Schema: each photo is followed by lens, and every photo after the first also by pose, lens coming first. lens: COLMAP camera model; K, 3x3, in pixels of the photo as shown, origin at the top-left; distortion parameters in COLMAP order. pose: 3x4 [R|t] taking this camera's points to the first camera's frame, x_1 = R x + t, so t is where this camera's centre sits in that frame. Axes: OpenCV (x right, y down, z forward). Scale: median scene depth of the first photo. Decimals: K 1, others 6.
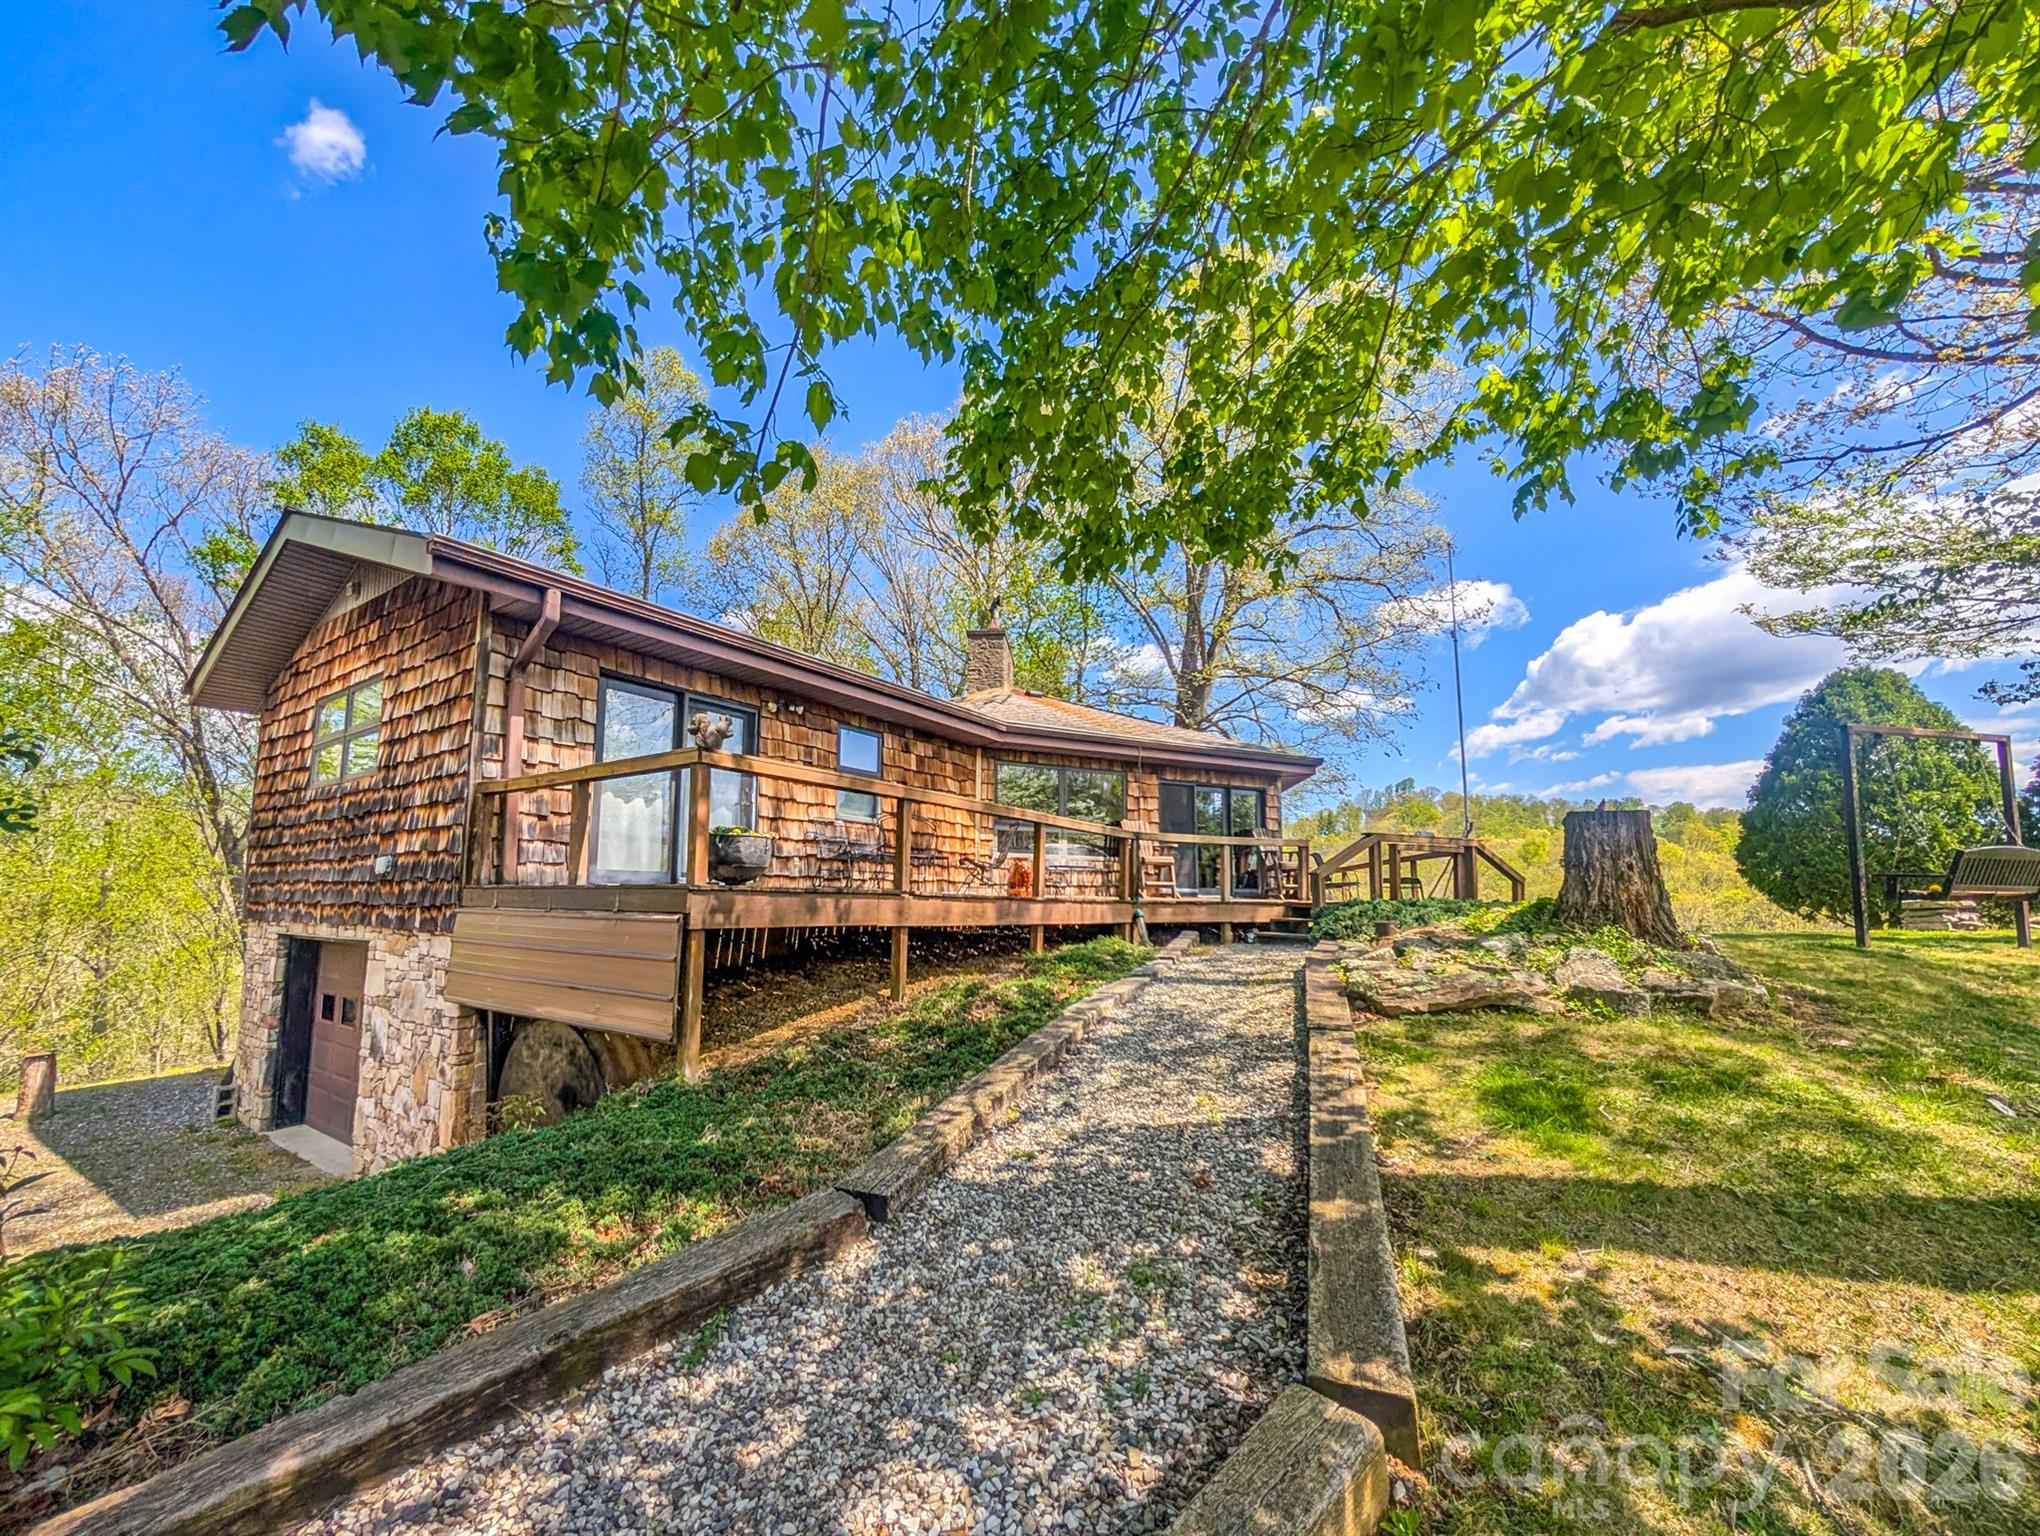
lens RADIAL K [[805.8, 0, 1010.2], [0, 805.8, 765.5], [0, 0, 1]] dist [-0.001723, -0.000156]
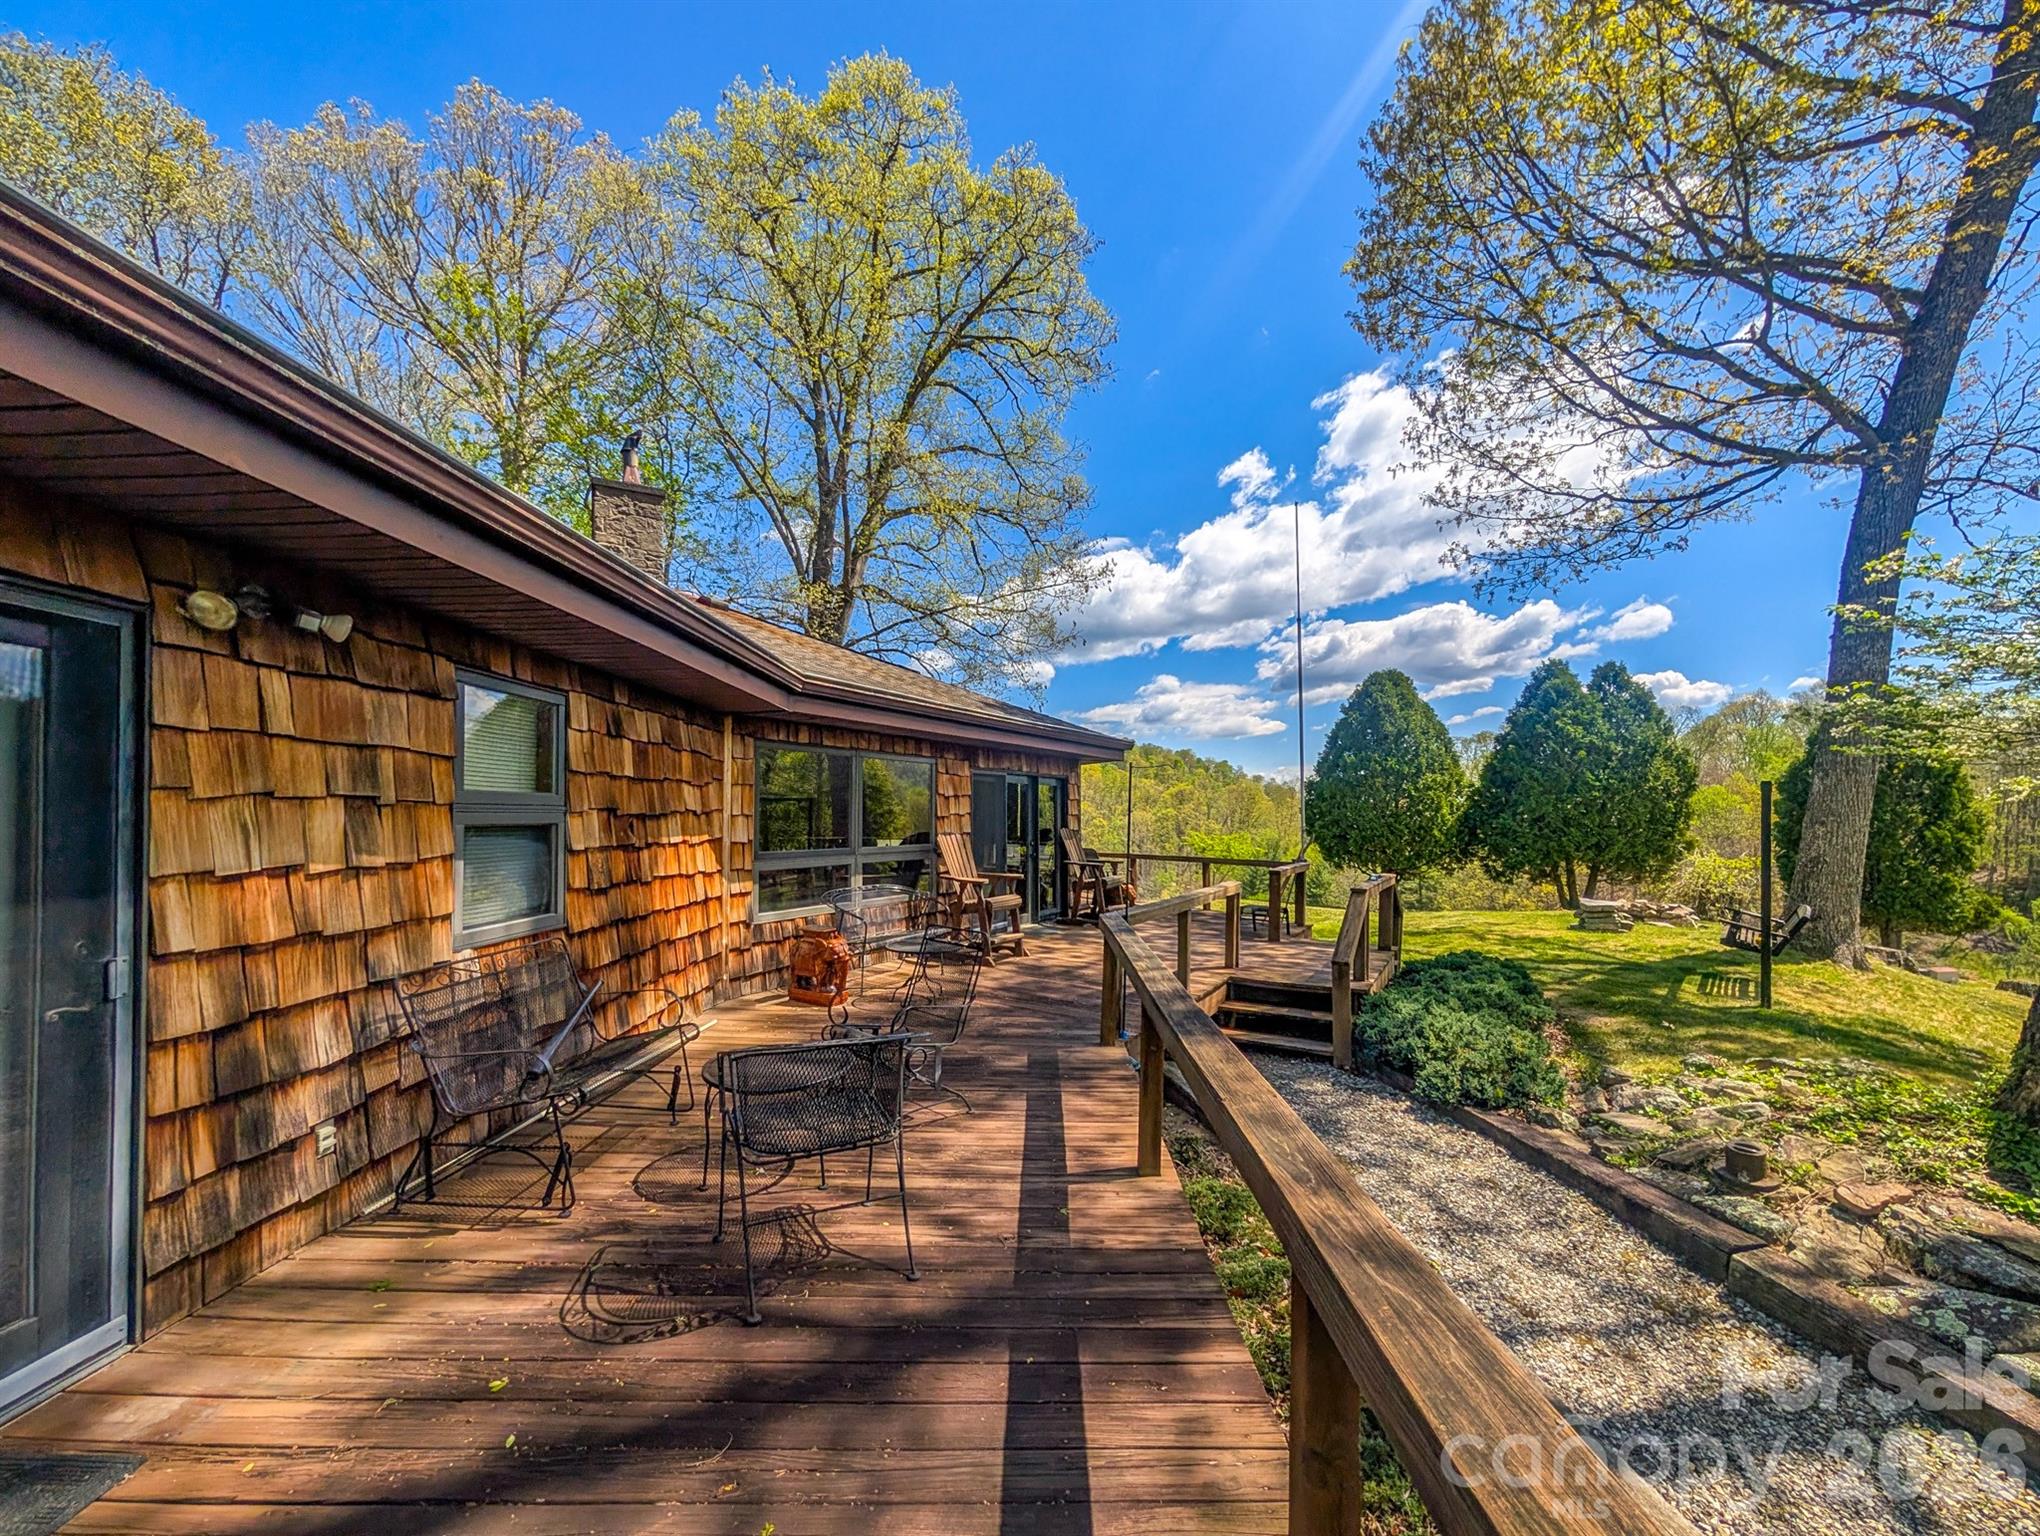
lens RADIAL K [[805.8, 0, 1034.7], [0, 805.8, 785.1], [0, 0, 1]] dist [-0.001723, -0.000156]
pose [[0.836924, 0.015051, 0.547112, -0.177177], [-0.084691, 0.991143, 0.102287, -0.053679], [-0.540727, -0.131943, 0.830786, 0.526370]]
